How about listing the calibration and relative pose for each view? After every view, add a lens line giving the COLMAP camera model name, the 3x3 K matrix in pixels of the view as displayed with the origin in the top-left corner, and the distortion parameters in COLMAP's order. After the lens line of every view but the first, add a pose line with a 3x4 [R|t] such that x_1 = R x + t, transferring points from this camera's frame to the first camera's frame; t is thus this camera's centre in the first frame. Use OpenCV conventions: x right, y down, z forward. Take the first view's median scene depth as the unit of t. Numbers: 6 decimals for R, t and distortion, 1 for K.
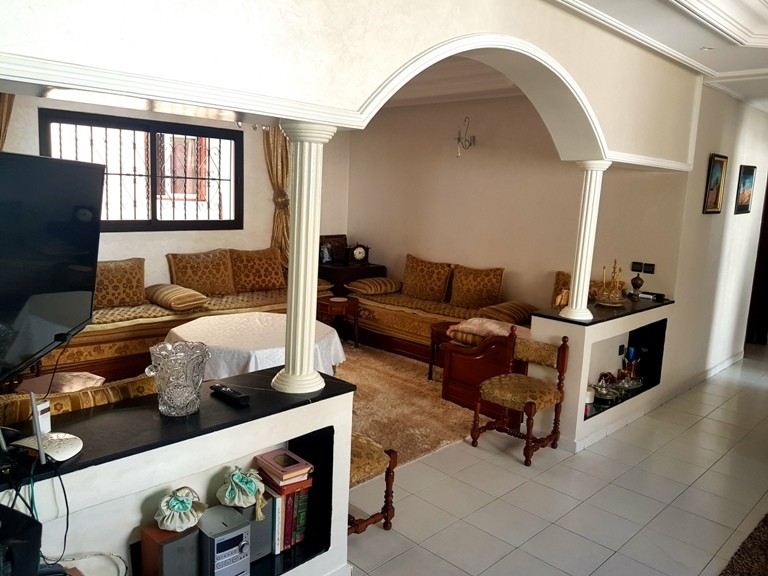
lens RADIAL K [[602.4, 0, 351.7], [0, 602.4, 275.7], [0, 0, 1]] dist [-0.009958, -0.022787]
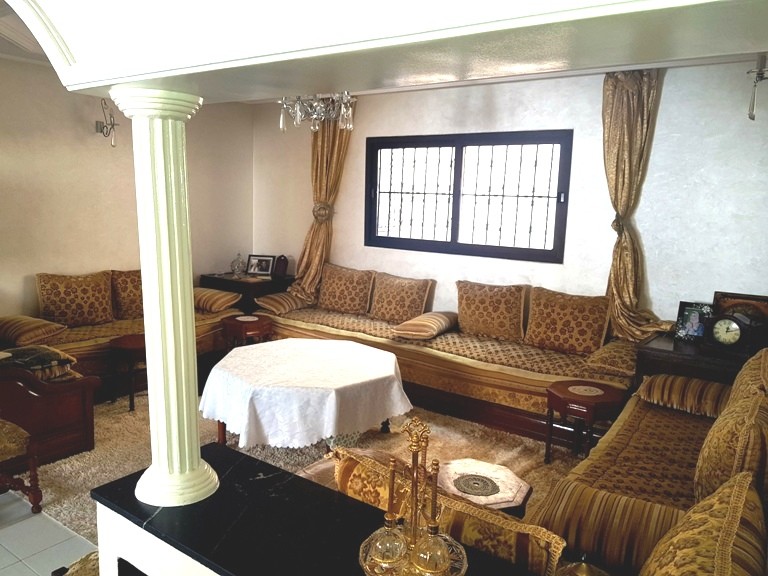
lens RADIAL K [[602.4, 0, 386.8], [0, 602.4, 287.6], [0, 0, 1]] dist [-0.009958, -0.022787]
pose [[0.145813, 0.104837, -0.983742, 0.546591], [-0.163846, 0.983197, 0.080493, -0.077944], [0.975650, 0.149445, 0.160540, 0.729115]]
